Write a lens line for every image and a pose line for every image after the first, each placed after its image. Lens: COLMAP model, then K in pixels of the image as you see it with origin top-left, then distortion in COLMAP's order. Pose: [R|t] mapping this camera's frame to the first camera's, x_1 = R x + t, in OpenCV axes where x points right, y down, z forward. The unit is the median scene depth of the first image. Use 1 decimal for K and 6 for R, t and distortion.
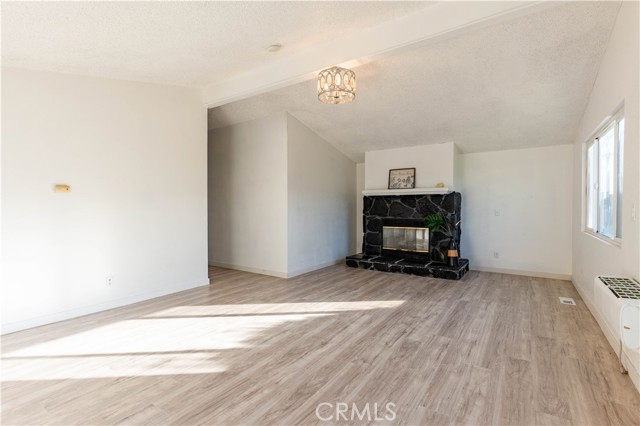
lens RADIAL K [[307.6, 0, 319.9], [0, 307.6, 209.3], [0, 0, 1]] dist [-0.001996, -0.000099]
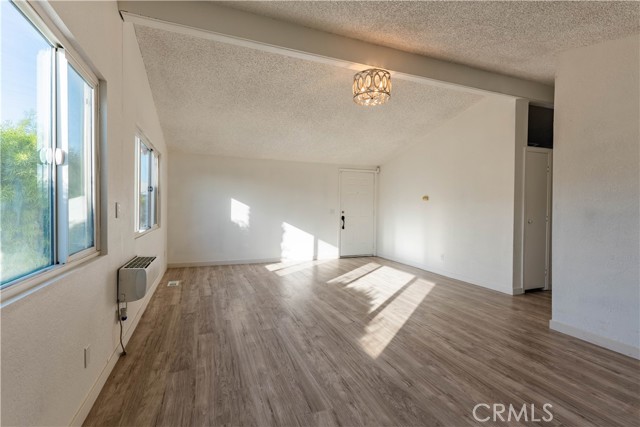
lens RADIAL K [[307.6, 0, 319.7], [0, 307.6, 213.6], [0, 0, 1]] dist [-0.001996, -0.000099]
pose [[-0.577972, 0.013391, -0.815947, 1.056354], [-0.017363, 0.999437, 0.028702, -0.018731], [0.815872, 0.030756, -0.577414, 1.574636]]
